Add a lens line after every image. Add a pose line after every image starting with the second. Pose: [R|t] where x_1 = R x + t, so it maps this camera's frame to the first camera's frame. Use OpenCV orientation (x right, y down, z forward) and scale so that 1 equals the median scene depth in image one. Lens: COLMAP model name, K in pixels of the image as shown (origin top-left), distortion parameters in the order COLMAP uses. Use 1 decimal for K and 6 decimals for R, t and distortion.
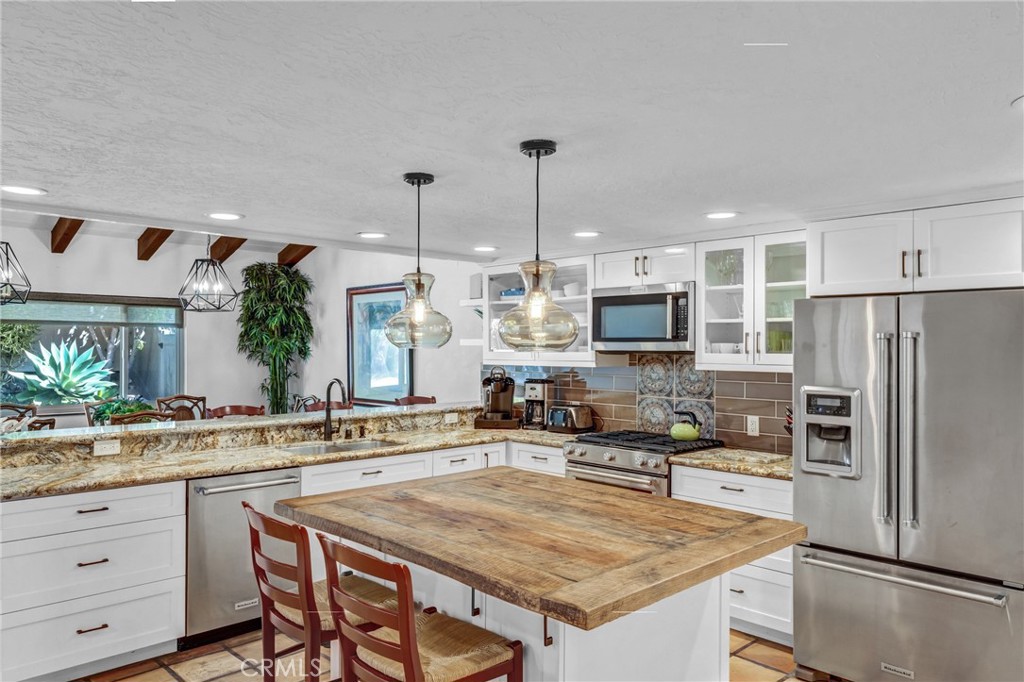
lens RADIAL K [[744.5, 0, 509.5], [0, 744.5, 351.1], [0, 0, 1]] dist [0.012091, -0.007672]
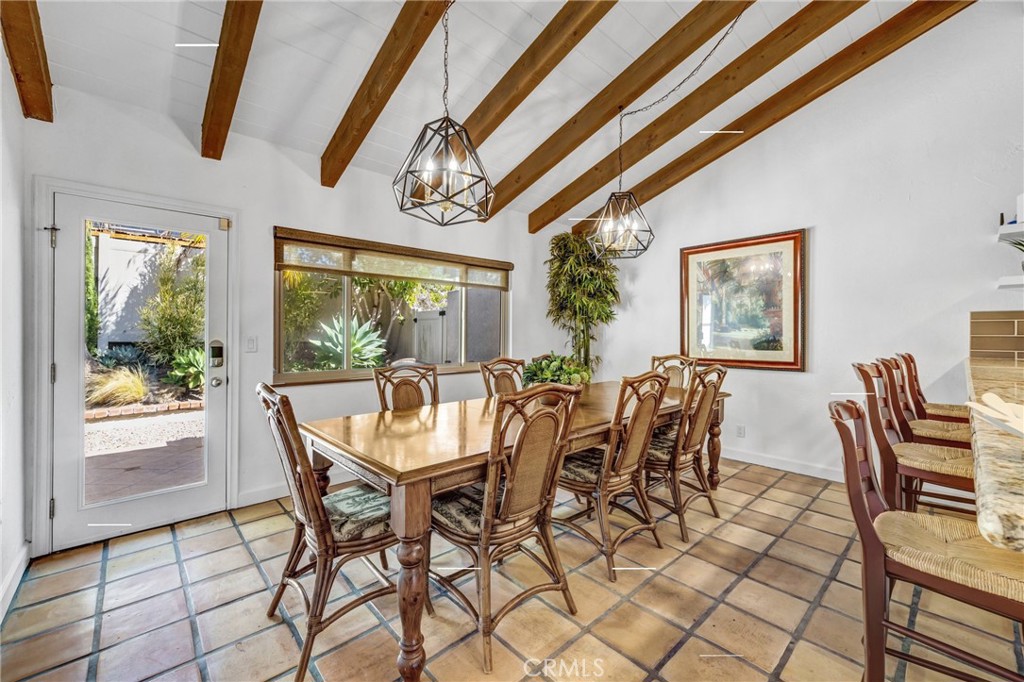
lens RADIAL K [[416.7, 0, 502.3], [0, 416.7, 336.2], [0, 0, 1]] dist [0.002258, 0.000143]
pose [[0.999408, -0.003428, -0.034244, -0.762638], [0.003243, 0.999980, -0.005457, 0.062512], [0.034262, 0.005343, 0.999399, 0.748630]]
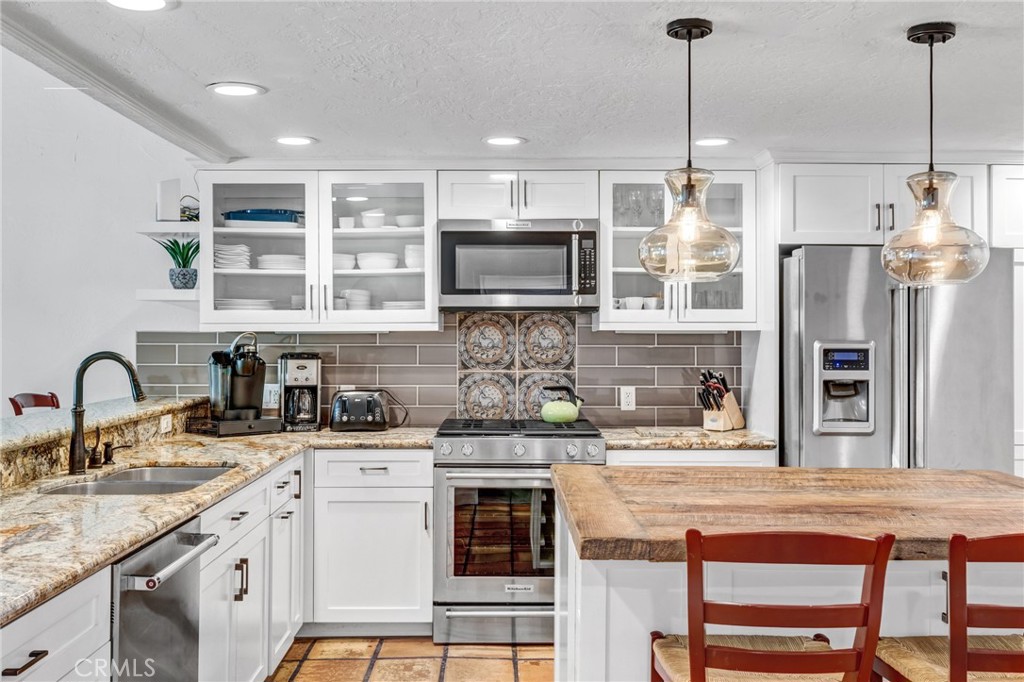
lens RADIAL K [[1013.7, 0, 507.5], [0, 1013.7, 333.8], [0, 0, 1]] dist [-0.018511, 0.000000]
pose [[0.672230, -0.003227, 0.740336, -0.622486], [0.007230, 0.999971, -0.002206, 0.030616], [-0.740307, 0.006835, 0.672234, 0.350830]]
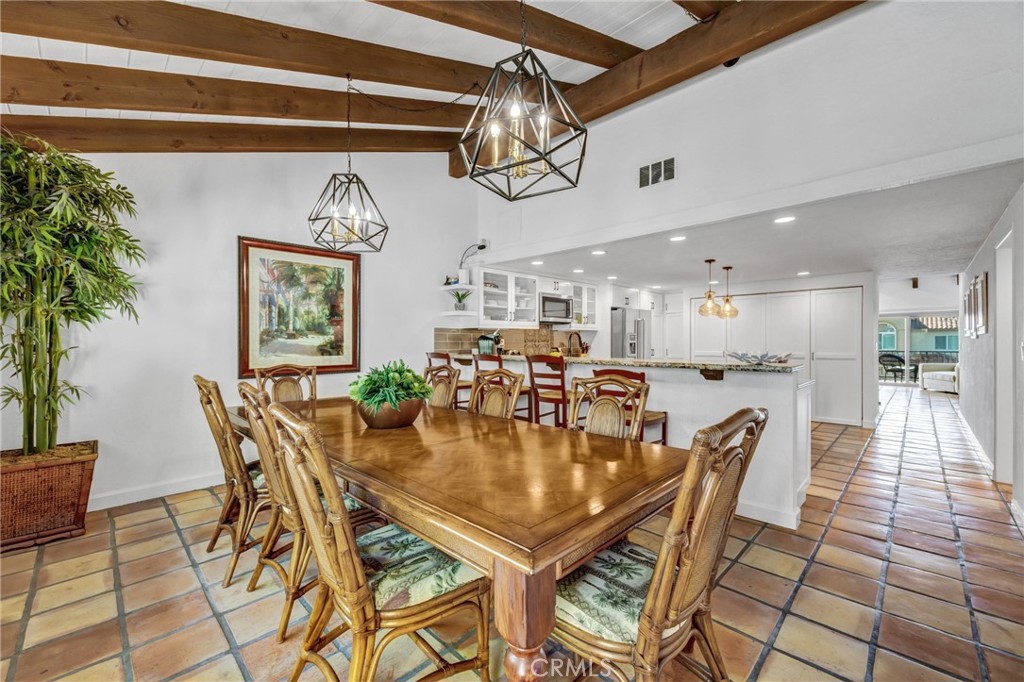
lens RADIAL K [[416.7, 0, 533.2], [0, 416.7, 339.8], [0, 0, 1]] dist [0.002258, 0.000143]
pose [[-0.055533, -0.003052, 0.998452, -1.205766], [0.009471, 0.999949, 0.003584, 0.054103], [-0.998412, 0.009656, -0.055501, 1.222109]]
